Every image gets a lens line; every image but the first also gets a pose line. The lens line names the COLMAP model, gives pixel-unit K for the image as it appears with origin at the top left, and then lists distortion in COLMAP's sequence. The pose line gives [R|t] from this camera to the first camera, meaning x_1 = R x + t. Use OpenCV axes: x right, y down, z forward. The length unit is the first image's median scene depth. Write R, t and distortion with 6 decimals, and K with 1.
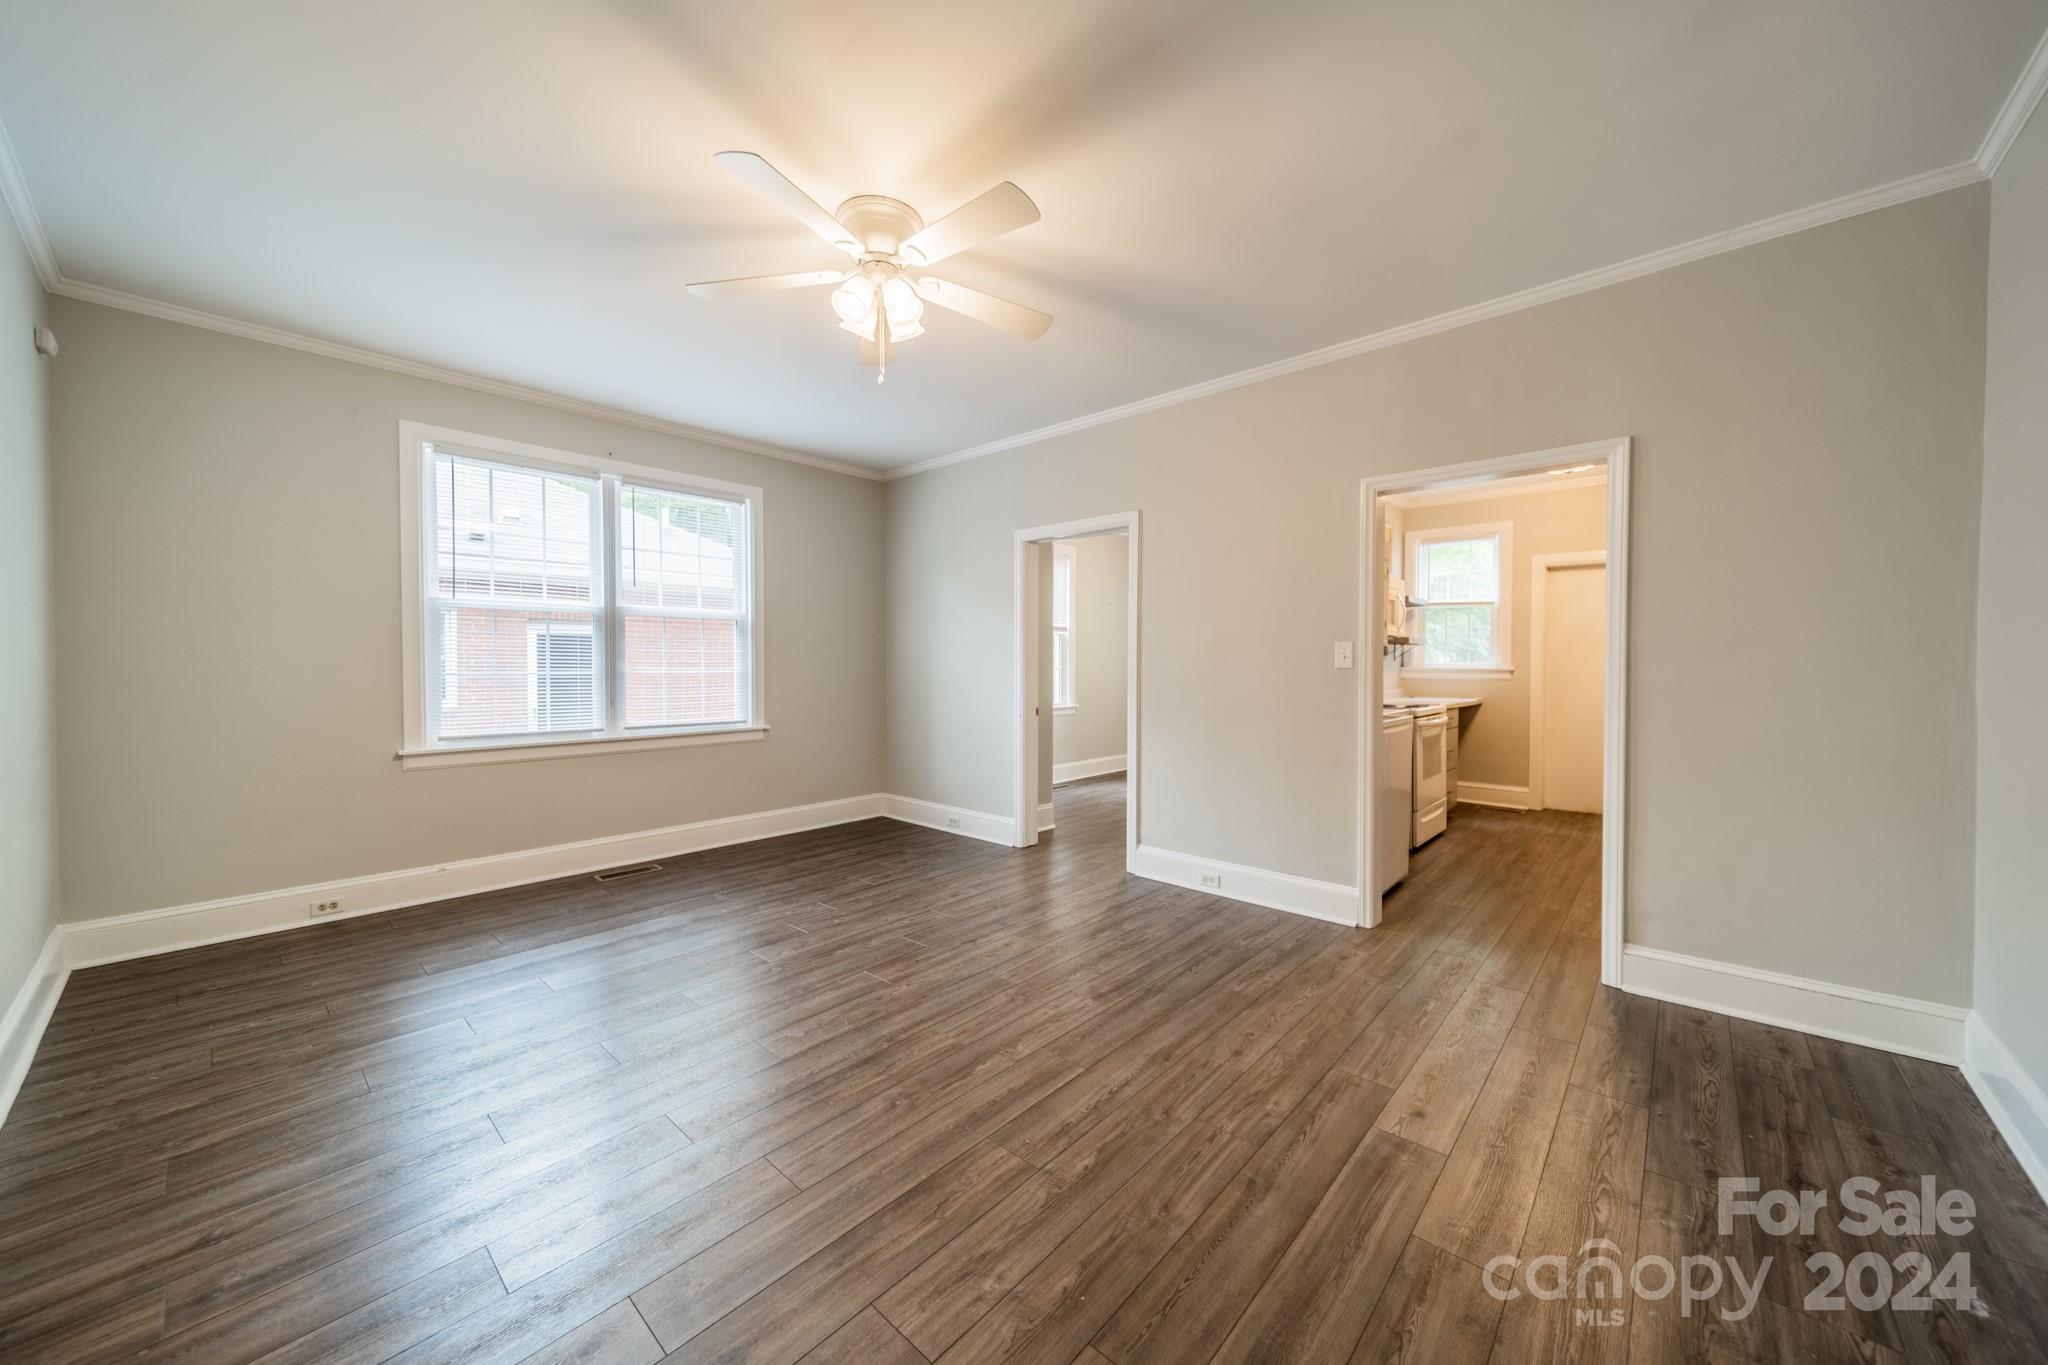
lens RADIAL K [[726.0, 0, 1029.4], [0, 726.0, 676.7], [0, 0, 1]] dist [0.001423, -0.000030]
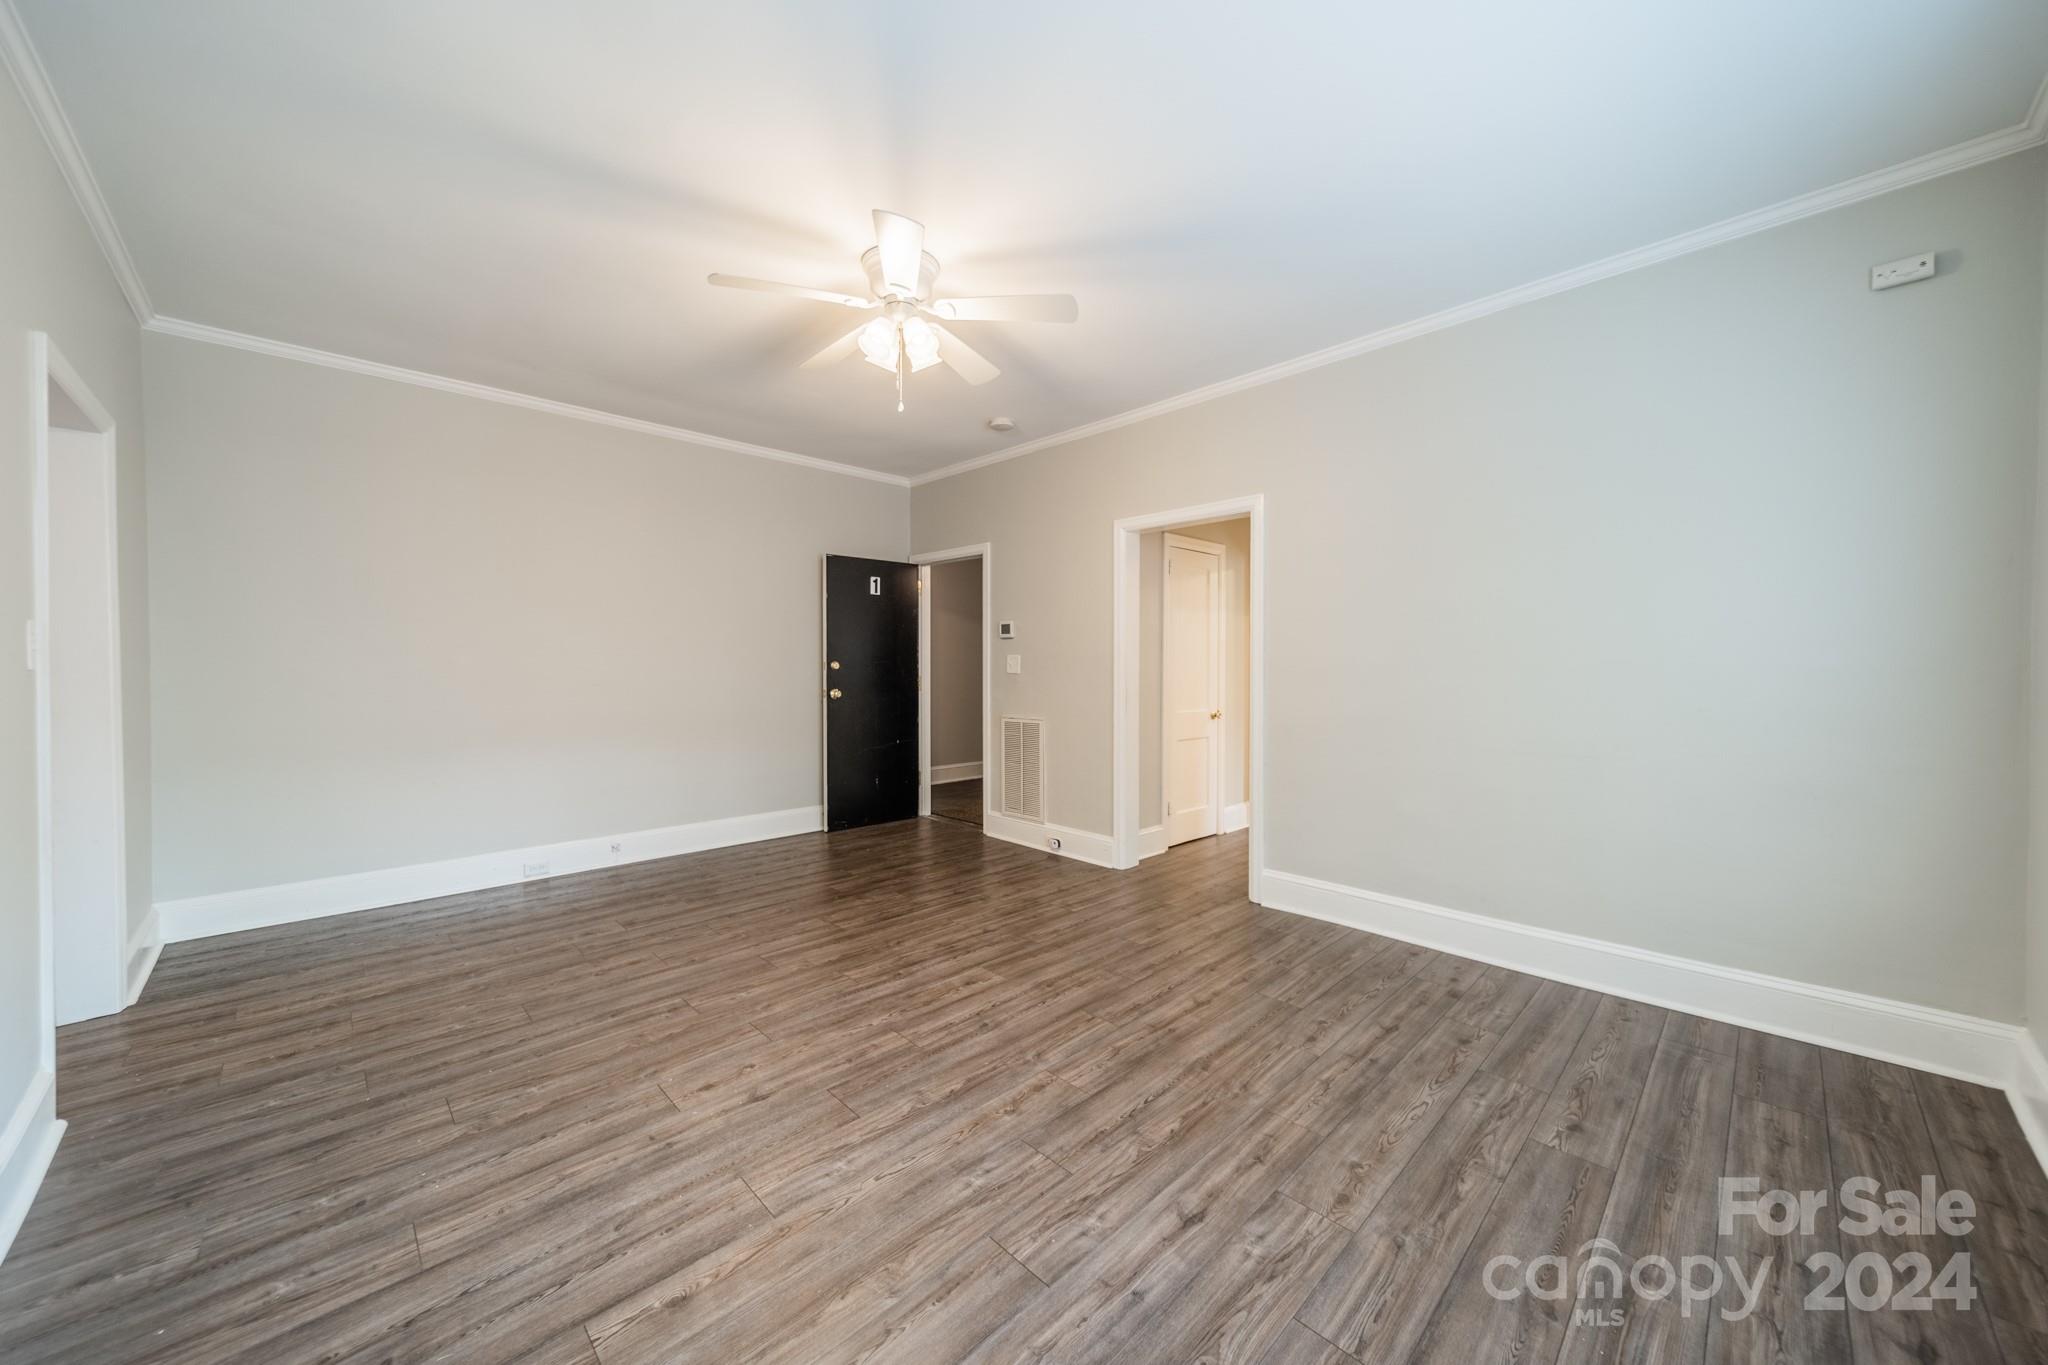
lens RADIAL K [[726.0, 0, 1029.4], [0, 726.0, 676.7], [0, 0, 1]] dist [0.001423, -0.000030]
pose [[-0.998425, -0.002759, 0.056043, -0.457102], [-0.001223, 0.999623, 0.027430, -0.031352], [-0.056097, 0.027318, -0.998051, 2.077212]]
